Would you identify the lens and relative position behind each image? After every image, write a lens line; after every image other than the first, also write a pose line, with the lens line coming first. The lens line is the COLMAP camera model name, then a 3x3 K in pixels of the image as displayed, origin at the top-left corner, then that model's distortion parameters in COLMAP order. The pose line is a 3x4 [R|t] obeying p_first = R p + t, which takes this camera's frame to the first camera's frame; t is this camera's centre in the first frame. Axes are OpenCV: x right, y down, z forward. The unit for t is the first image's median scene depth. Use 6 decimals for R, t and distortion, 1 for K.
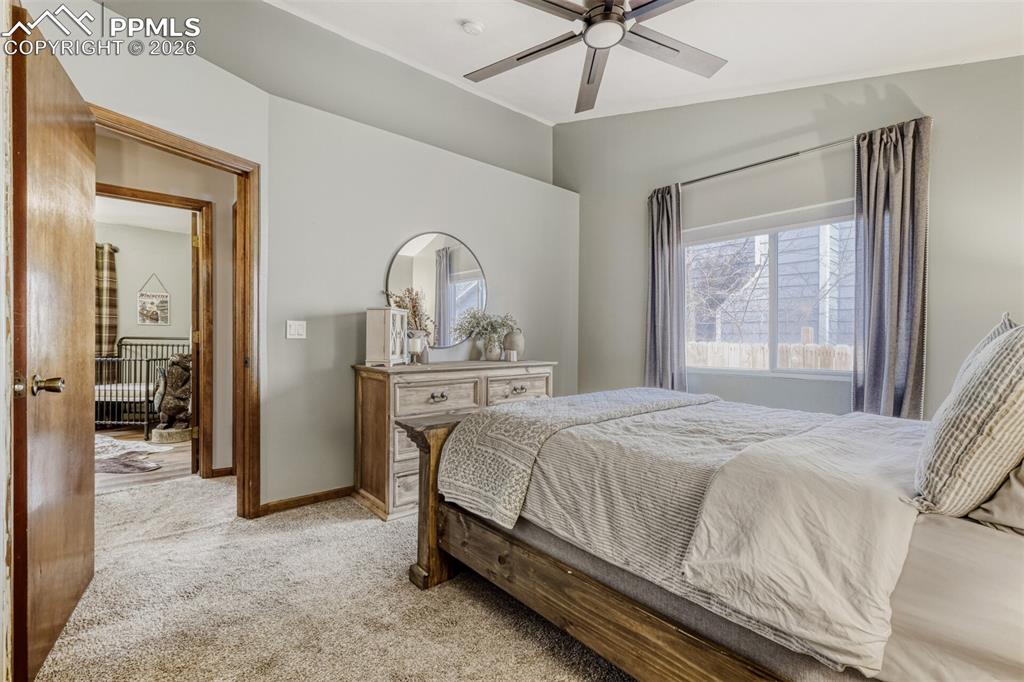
lens RADIAL K [[455.7, 0, 514.5], [0, 455.7, 341.0], [0, 0, 1]] dist [-0.000347, 0.000033]
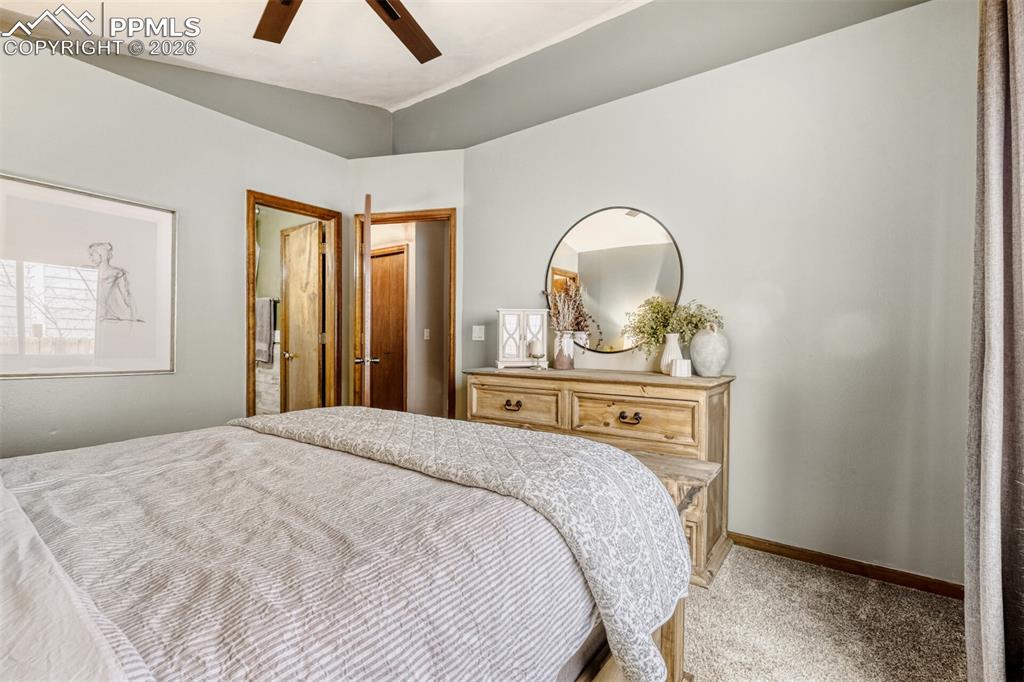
lens RADIAL K [[455.7, 0, 514.5], [0, 455.7, 341.0], [0, 0, 1]] dist [-0.000347, 0.000033]
pose [[0.242982, -0.005520, -0.970015, 0.646151], [-0.017707, 0.999792, -0.010124, 0.006615], [0.969869, 0.019636, 0.242833, 0.732796]]
